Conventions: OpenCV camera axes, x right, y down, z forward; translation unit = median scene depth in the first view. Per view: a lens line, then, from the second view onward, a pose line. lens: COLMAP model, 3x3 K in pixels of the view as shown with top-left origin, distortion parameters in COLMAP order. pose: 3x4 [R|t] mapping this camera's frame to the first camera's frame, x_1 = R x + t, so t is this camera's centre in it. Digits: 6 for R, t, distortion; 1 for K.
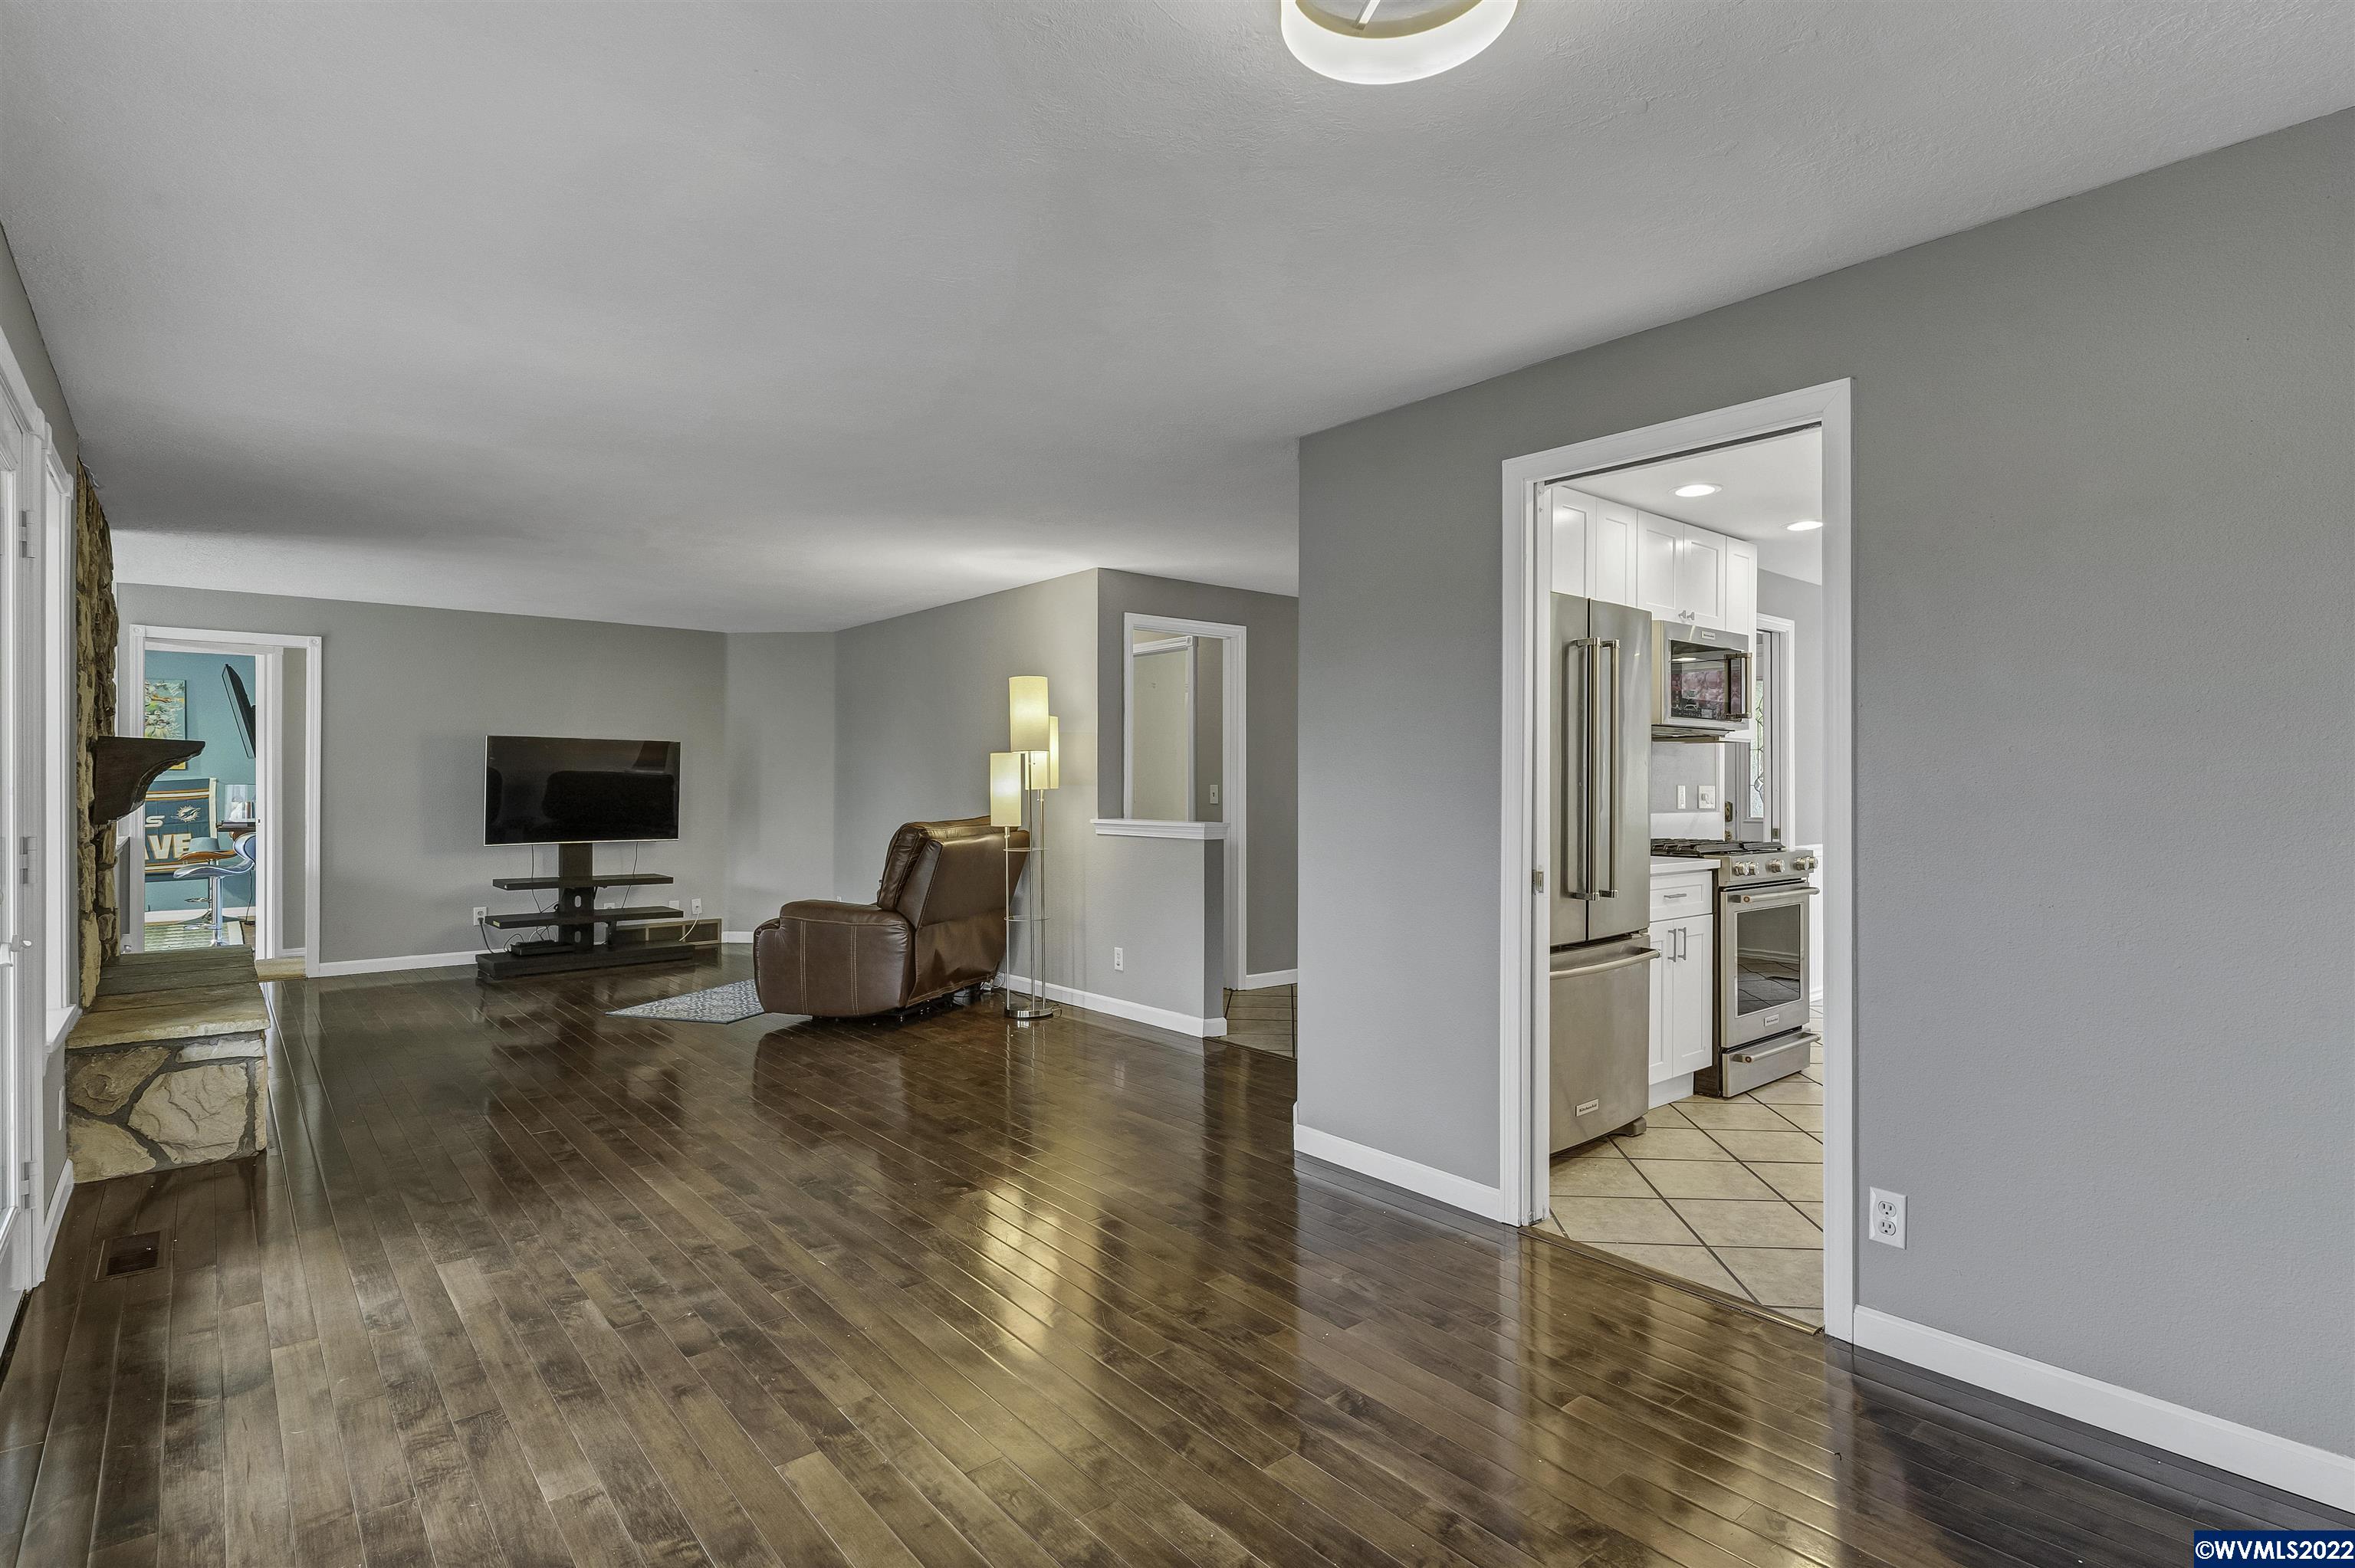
lens RADIAL K [[1154.0, 0, 1178.1], [0, 1154.0, 777.6], [0, 0, 1]] dist [-0.002442, -0.000302]
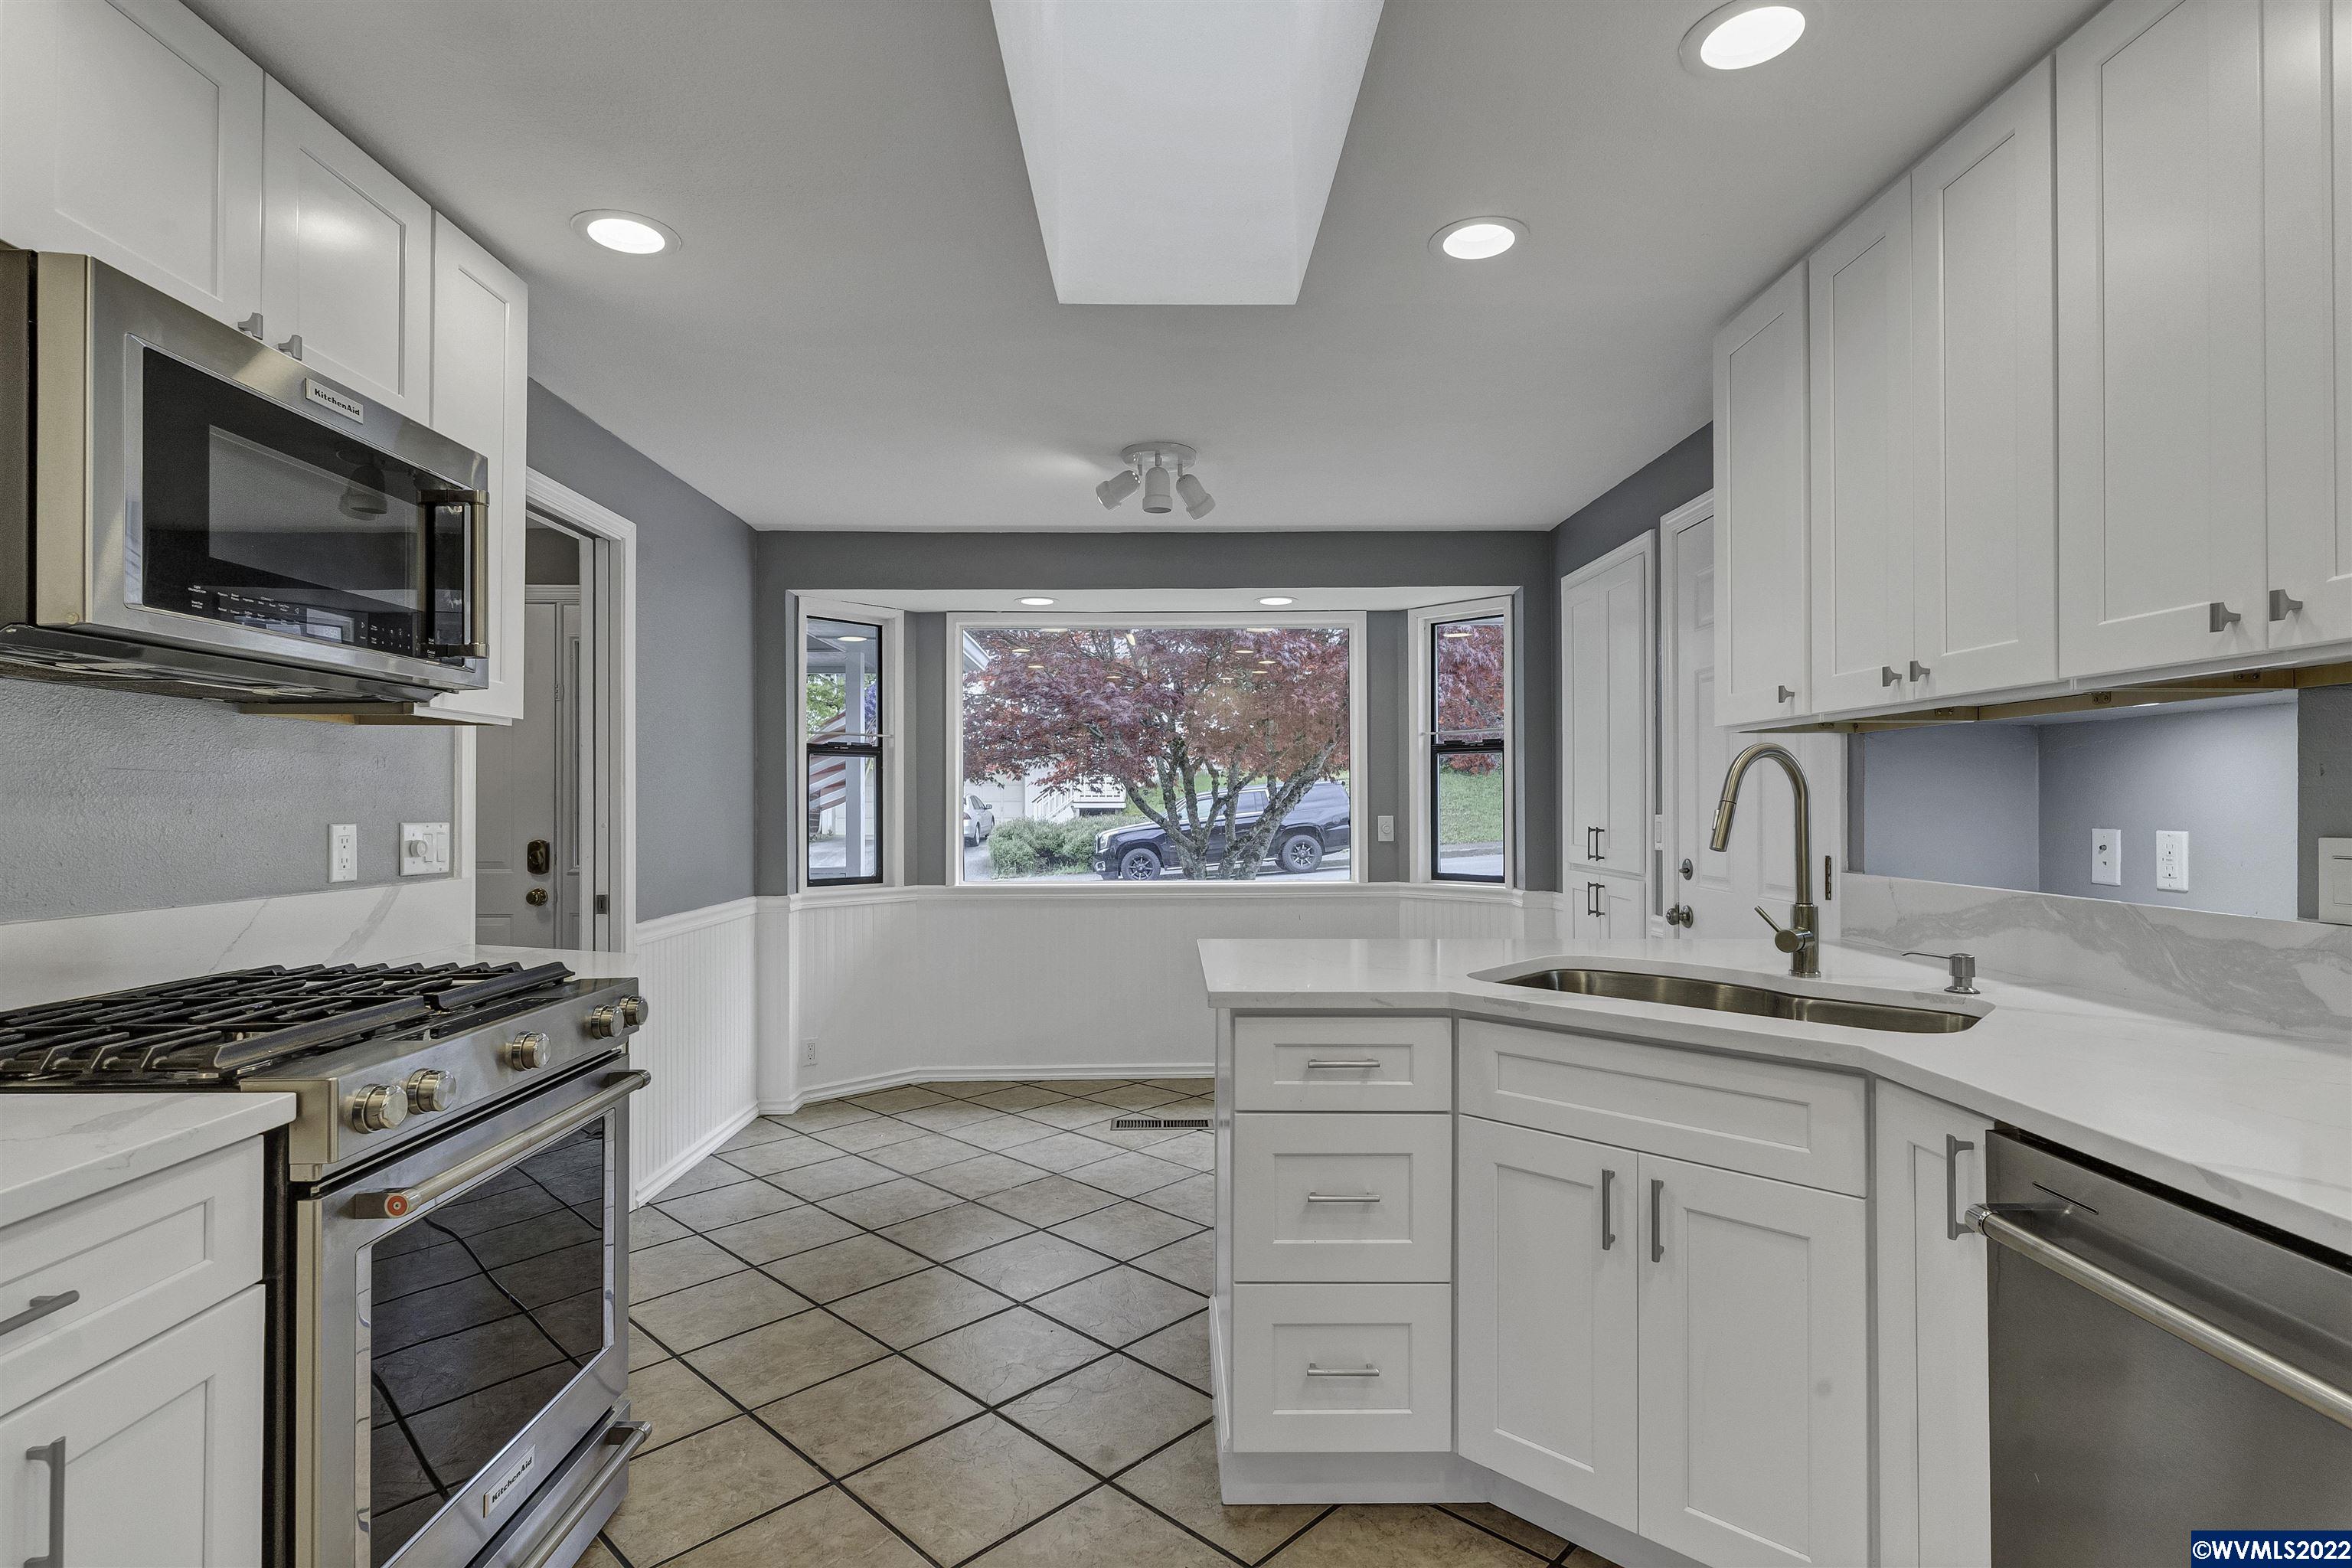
lens RADIAL K [[1152.7, 0, 1174.4], [0, 1152.7, 793.2], [0, 0, 1]] dist [-0.002442, -0.000302]
pose [[0.632052, -0.002359, 0.774923, 0.337785], [0.005609, 0.999983, -0.001532, -0.002388], [-0.774906, 0.005315, 0.632054, 0.563128]]
